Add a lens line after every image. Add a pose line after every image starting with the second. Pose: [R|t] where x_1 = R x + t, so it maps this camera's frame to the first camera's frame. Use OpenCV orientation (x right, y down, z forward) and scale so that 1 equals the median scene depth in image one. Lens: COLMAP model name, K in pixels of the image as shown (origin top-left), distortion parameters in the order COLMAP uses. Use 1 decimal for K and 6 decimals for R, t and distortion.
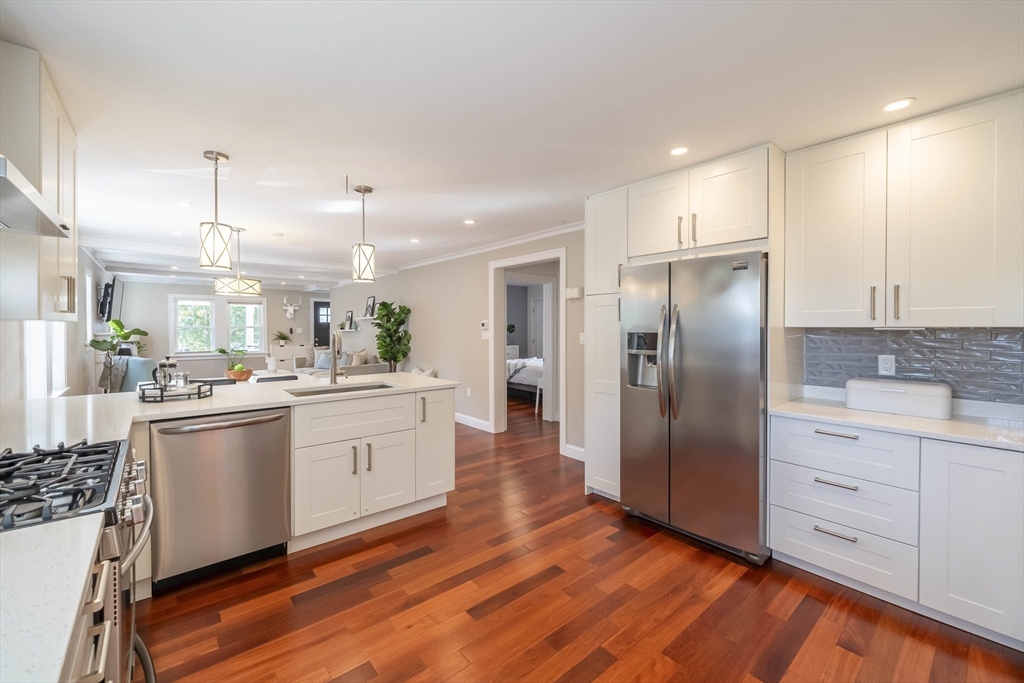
lens RADIAL K [[429.5, 0, 516.5], [0, 429.5, 333.0], [0, 0, 1]] dist [0.002505, -0.000316]
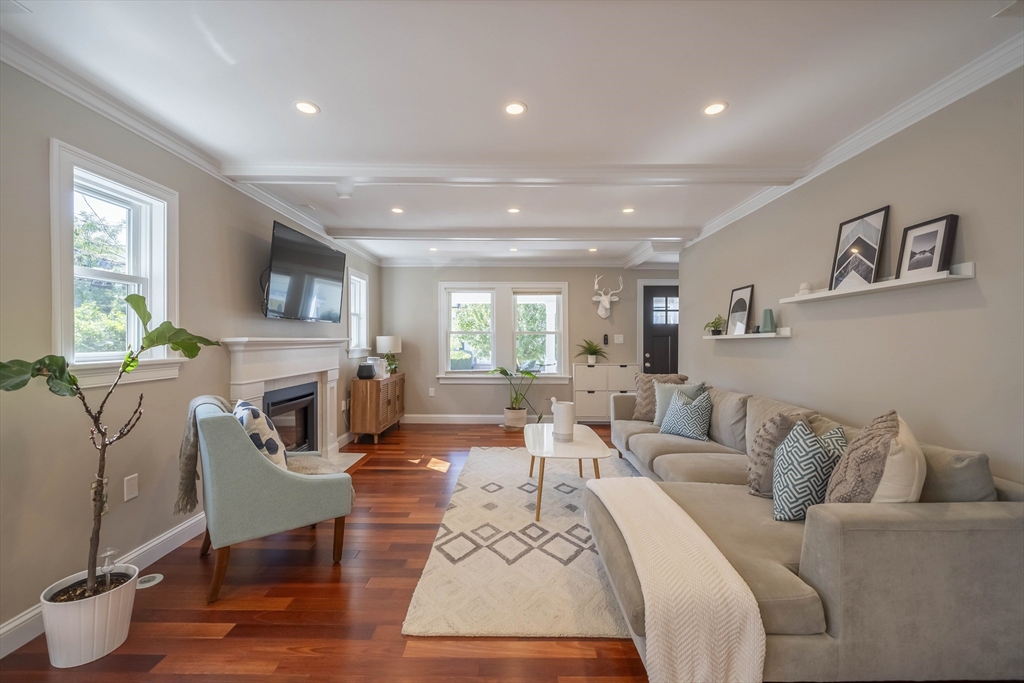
lens RADIAL K [[429.5, 0, 497.6], [0, 429.5, 338.1], [0, 0, 1]] dist [0.002505, -0.000316]
pose [[0.748060, -0.001977, -0.663628, -0.539807], [-0.006934, 0.999918, -0.010795, 0.000946], [0.663595, 0.012676, 0.747985, 1.020063]]
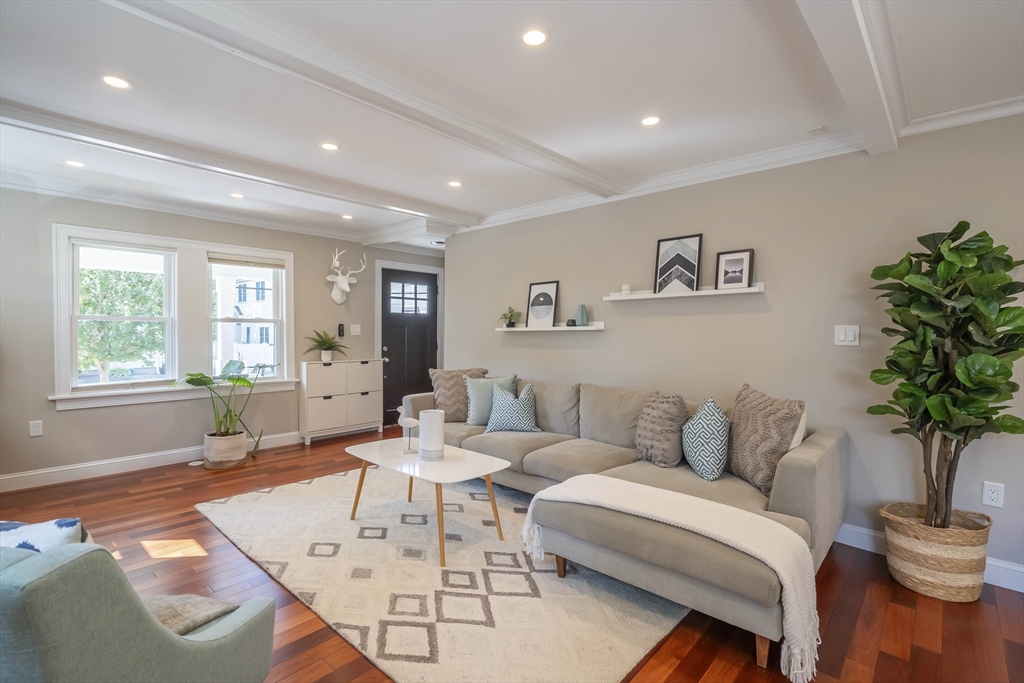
lens RADIAL K [[493.7, 0, 521.0], [0, 493.7, 333.3], [0, 0, 1]] dist [0.006226, 0.000989]
pose [[0.991632, 0.003908, 0.129036, -0.854481], [-0.003531, 0.999989, -0.003148, -0.001382], [-0.129047, 0.002666, 0.991635, 0.970607]]
